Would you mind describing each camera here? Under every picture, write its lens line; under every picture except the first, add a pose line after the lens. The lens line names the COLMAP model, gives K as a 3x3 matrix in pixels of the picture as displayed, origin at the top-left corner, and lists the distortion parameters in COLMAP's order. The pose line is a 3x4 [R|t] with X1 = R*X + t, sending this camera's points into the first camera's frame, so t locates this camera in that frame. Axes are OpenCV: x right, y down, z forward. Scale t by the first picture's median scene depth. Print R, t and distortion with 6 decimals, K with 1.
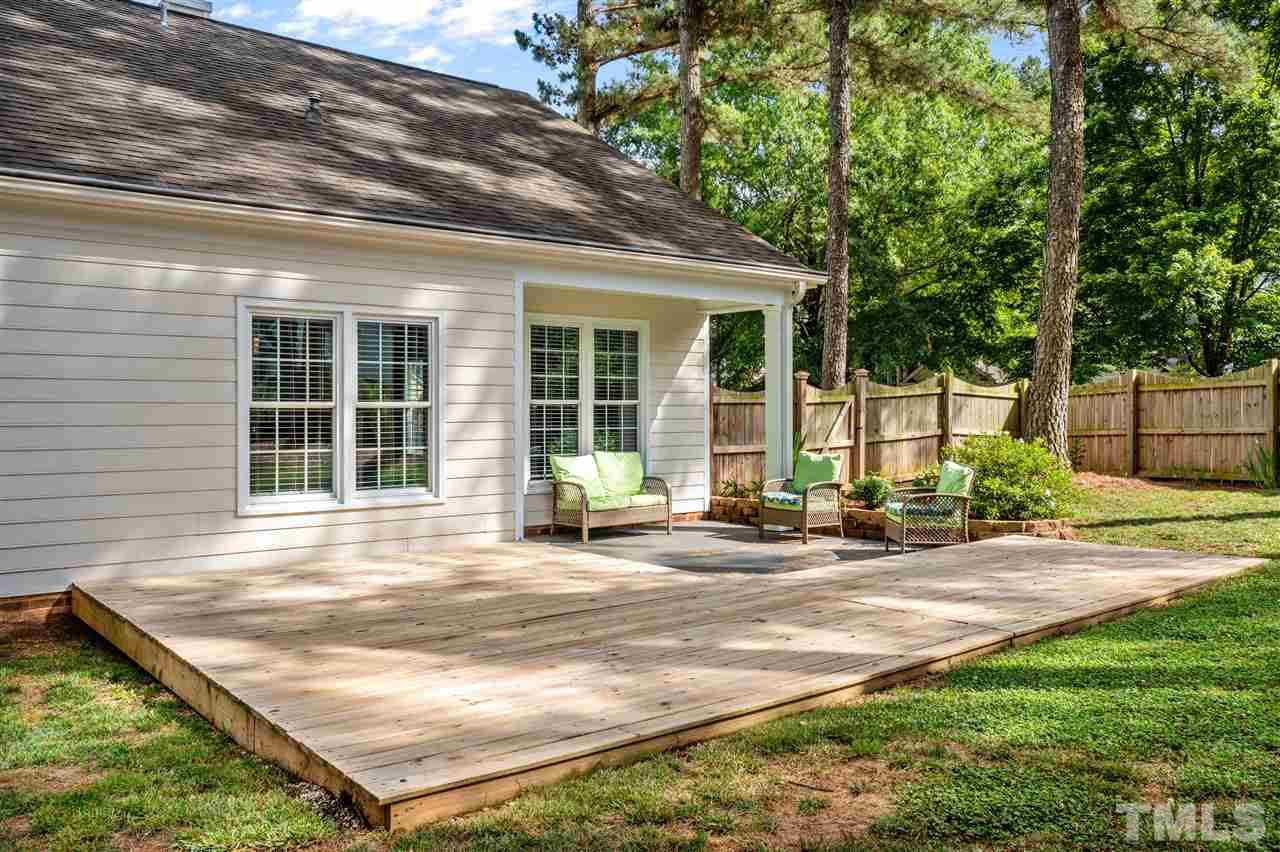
lens RADIAL K [[1080.7, 0, 642.6], [0, 1080.7, 407.2], [0, 0, 1]] dist [-0.001725, -0.000356]
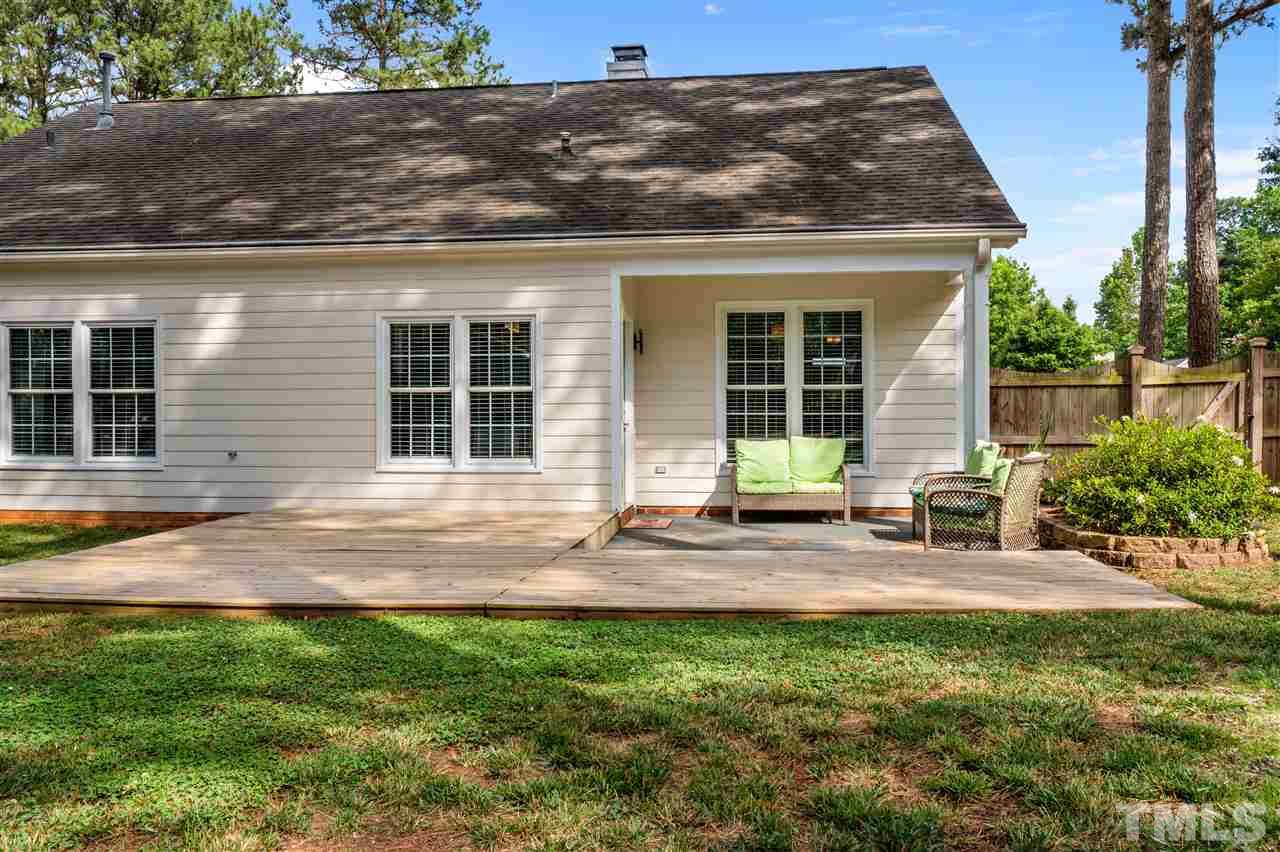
lens RADIAL K [[1058.0, 0, 640.0], [0, 1058.0, 426.0], [0, 0, 1]] dist [0.003345, 0.000568]
pose [[0.653100, 0.005438, -0.757252, 0.756497], [0.002168, 0.999957, 0.009051, 0.028360], [0.757269, -0.007553, 0.653060, 0.333585]]
